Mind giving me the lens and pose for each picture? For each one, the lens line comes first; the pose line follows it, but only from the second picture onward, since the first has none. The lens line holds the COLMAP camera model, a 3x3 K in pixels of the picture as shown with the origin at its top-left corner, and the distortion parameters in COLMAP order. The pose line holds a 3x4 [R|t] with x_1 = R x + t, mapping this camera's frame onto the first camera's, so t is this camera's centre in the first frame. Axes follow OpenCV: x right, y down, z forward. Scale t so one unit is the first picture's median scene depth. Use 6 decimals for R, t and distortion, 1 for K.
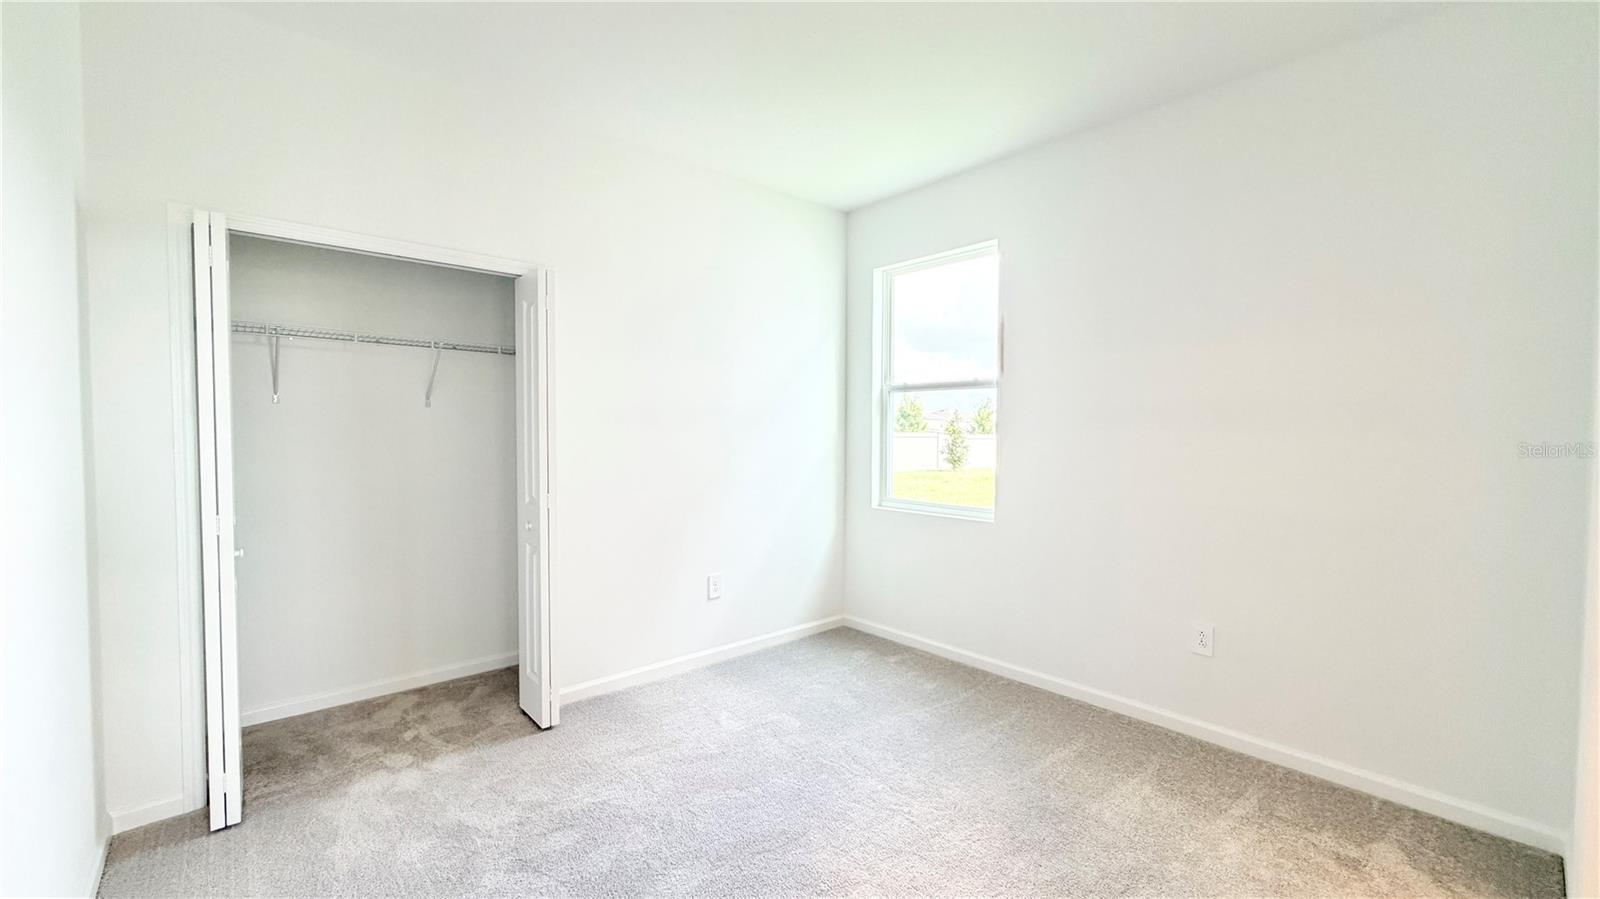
lens RADIAL K [[646.0, 0, 810.3], [0, 646.0, 440.6], [0, 0, 1]] dist [-0.000392, 0.000121]
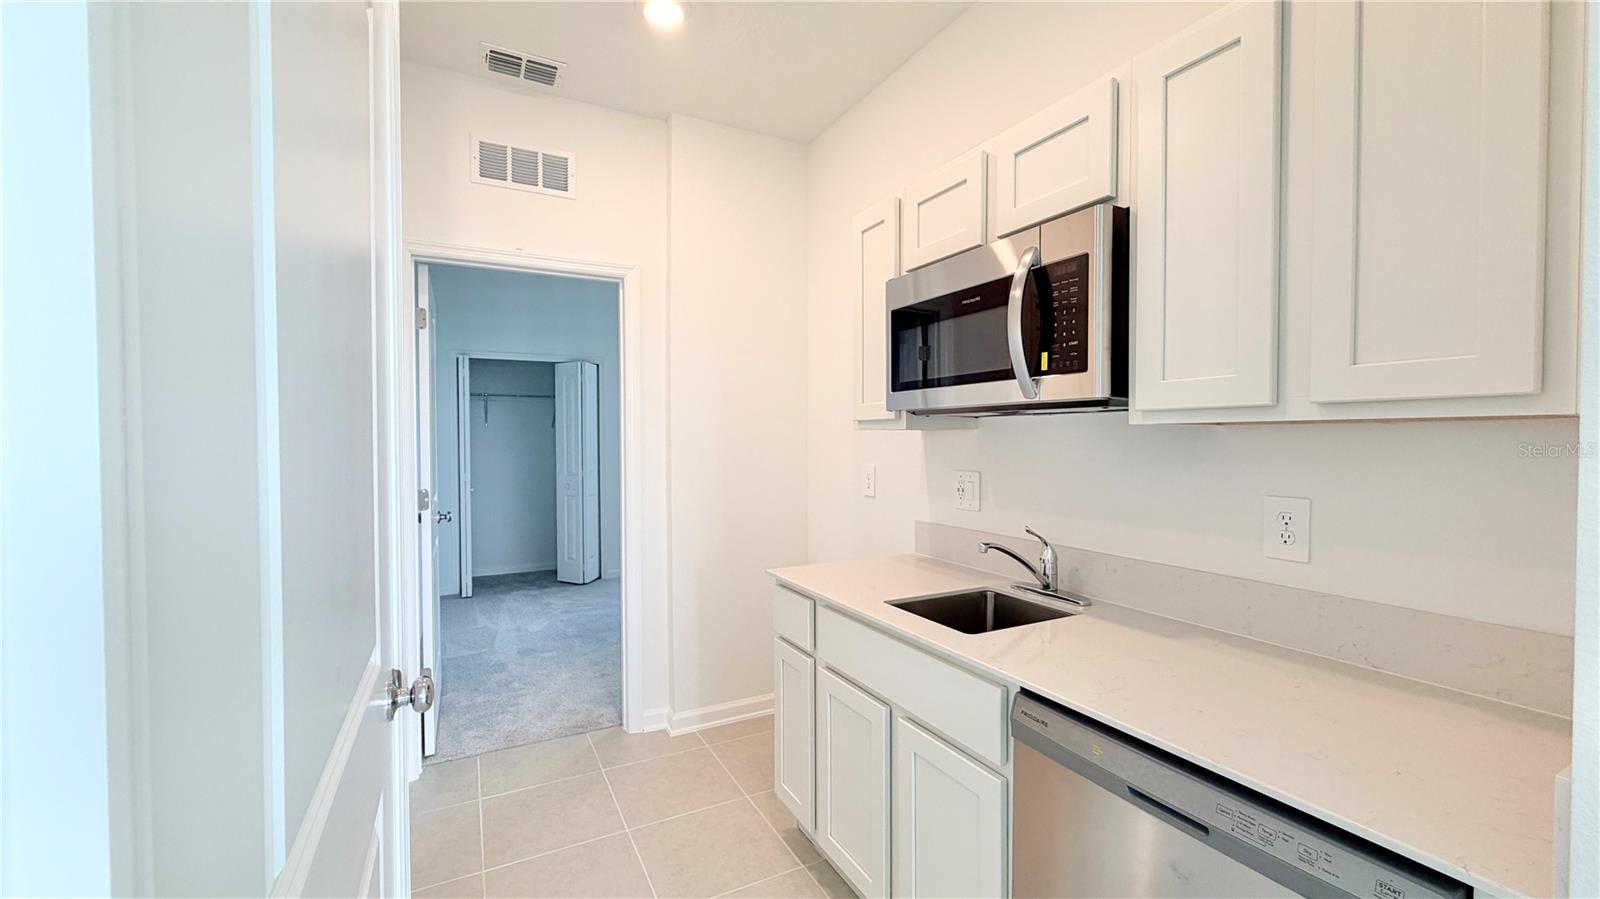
lens RADIAL K [[646.0, 0, 764.5], [0, 646.0, 445.7], [0, 0, 1]] dist [-0.000392, 0.000121]
pose [[0.954011, -0.031576, -0.298104, 0.903863], [0.017734, 0.998640, -0.049025, 0.162910], [0.299247, 0.041484, 0.953274, -1.003579]]
